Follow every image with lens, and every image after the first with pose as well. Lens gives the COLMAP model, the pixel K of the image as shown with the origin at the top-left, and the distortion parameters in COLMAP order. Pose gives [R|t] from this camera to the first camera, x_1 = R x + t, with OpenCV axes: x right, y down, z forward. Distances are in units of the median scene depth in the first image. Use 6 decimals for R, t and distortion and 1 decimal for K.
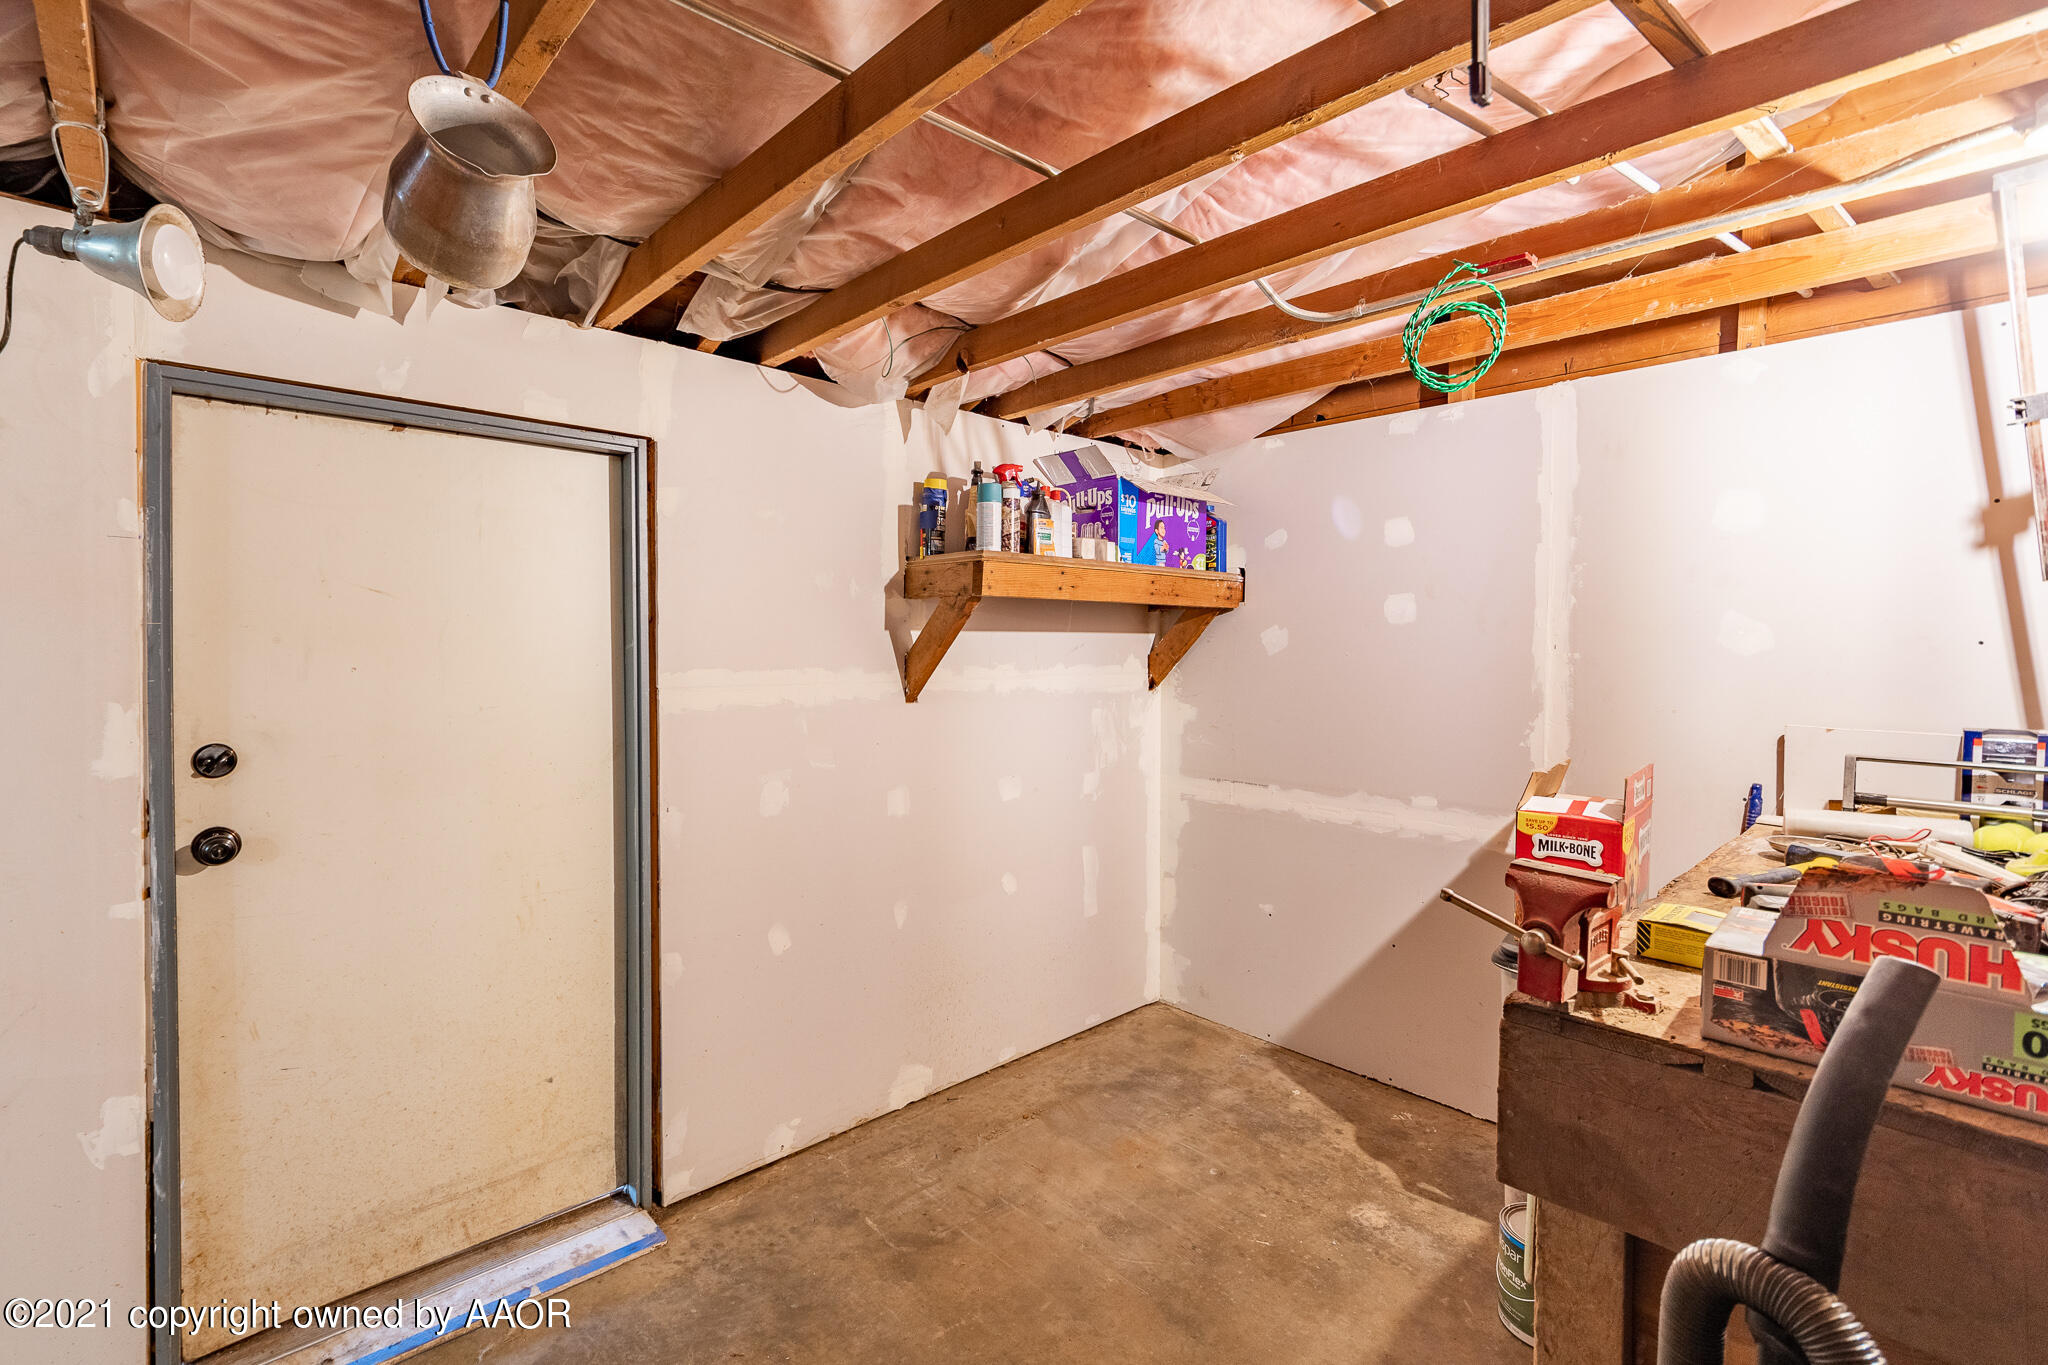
lens RADIAL K [[934.7, 0, 982.8], [0, 934.7, 672.1], [0, 0, 1]] dist [0.002485, -0.000256]
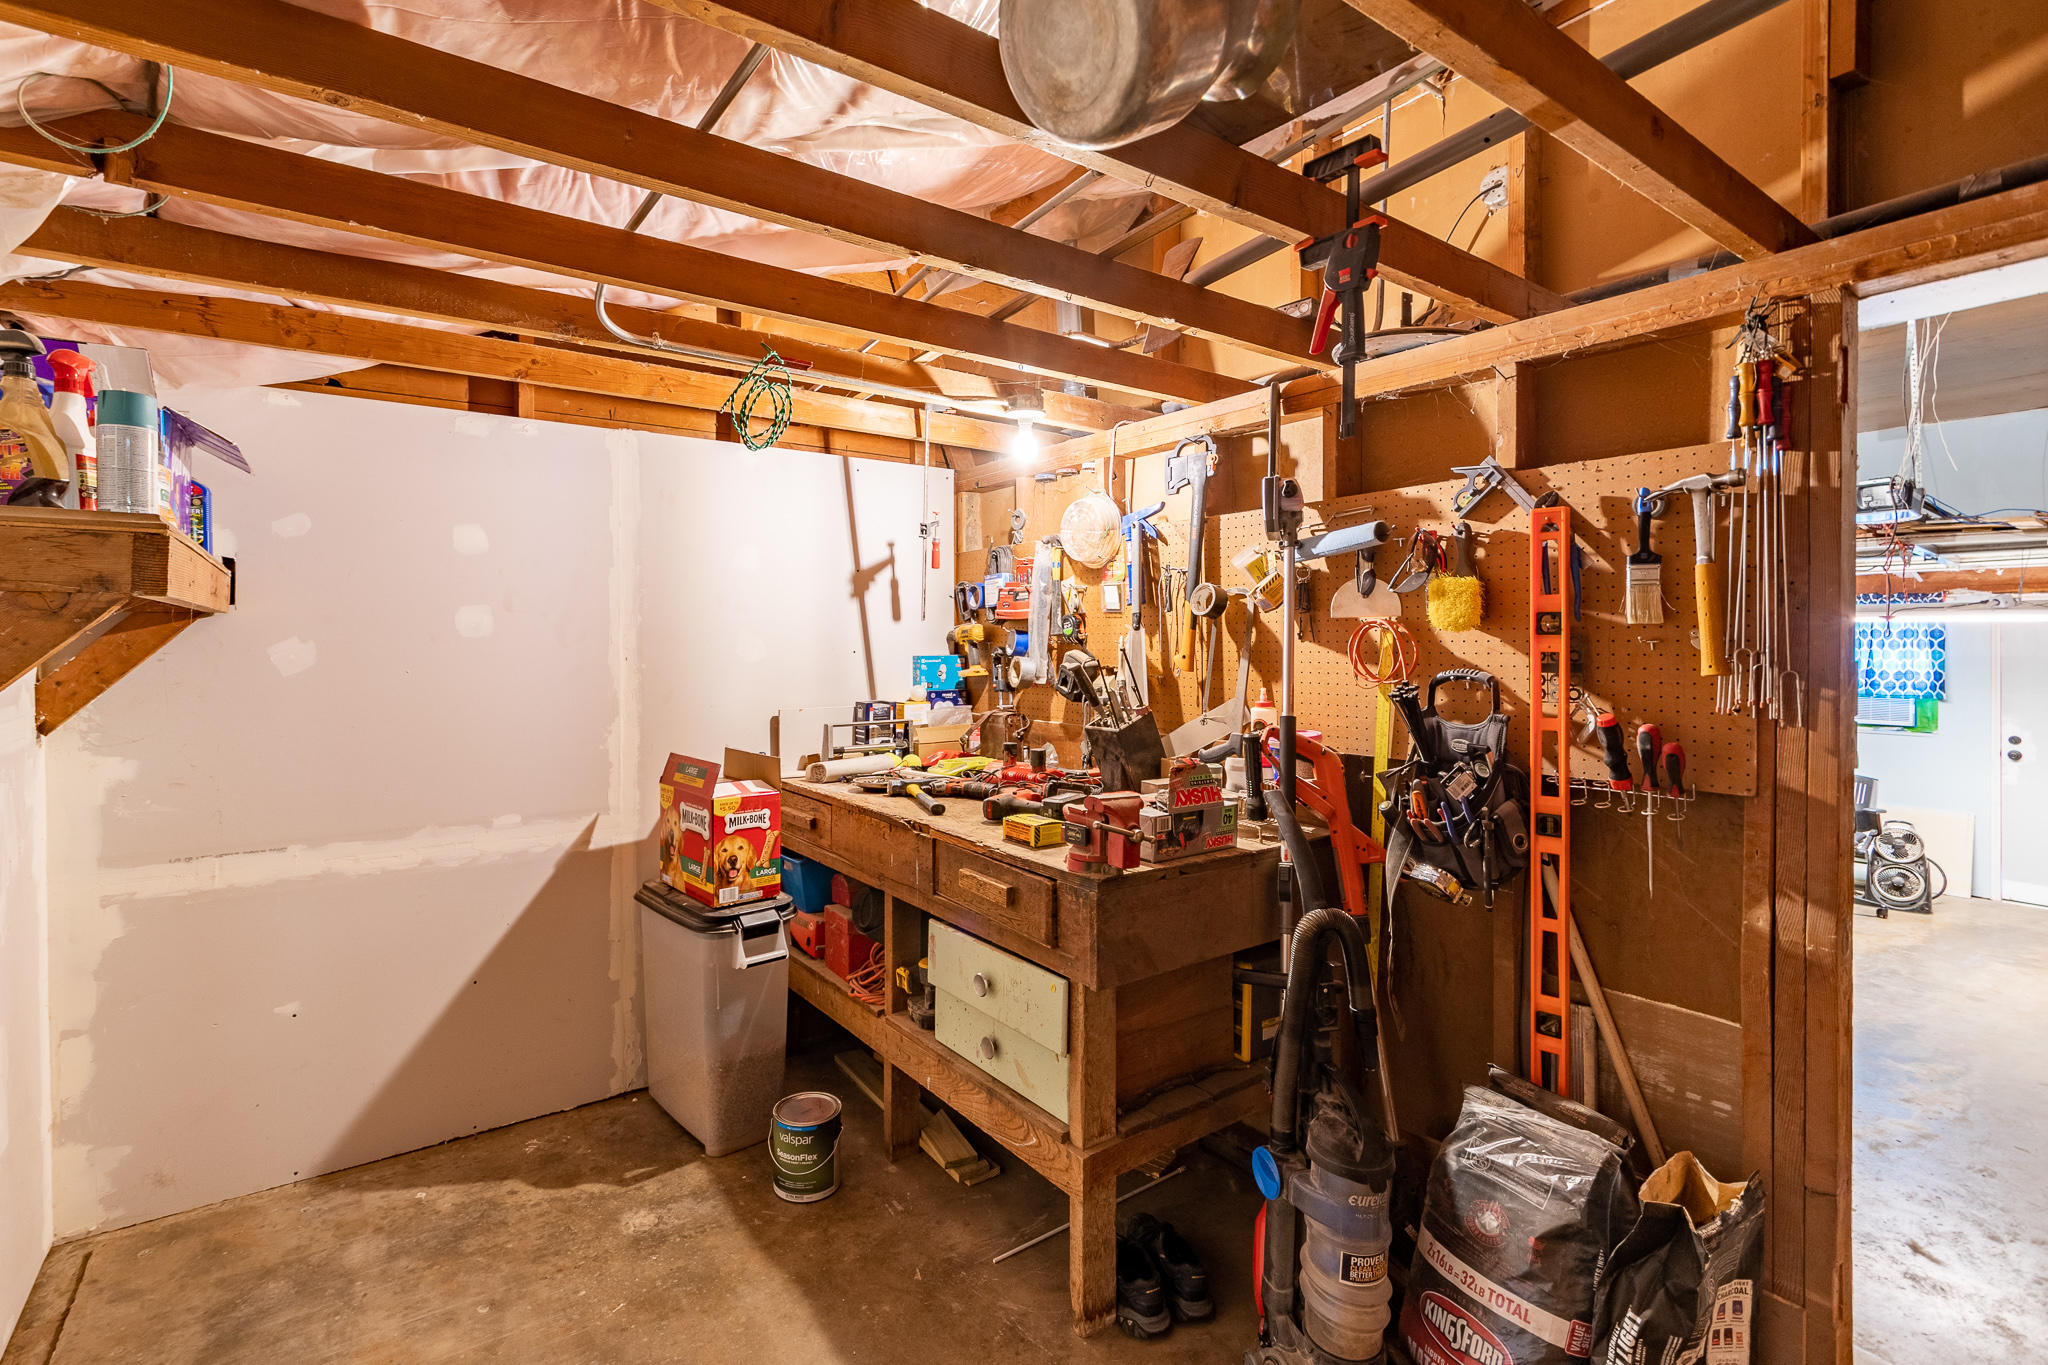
lens RADIAL K [[922.2, 0, 1017.5], [0, 922.2, 655.0], [0, 0, 1]] dist [0.002128, 0.000828]
pose [[0.120805, -0.022280, 0.992426, -0.432590], [0.033032, 0.999285, 0.018413, -0.035018], [-0.992127, 0.030558, 0.121455, 0.369922]]
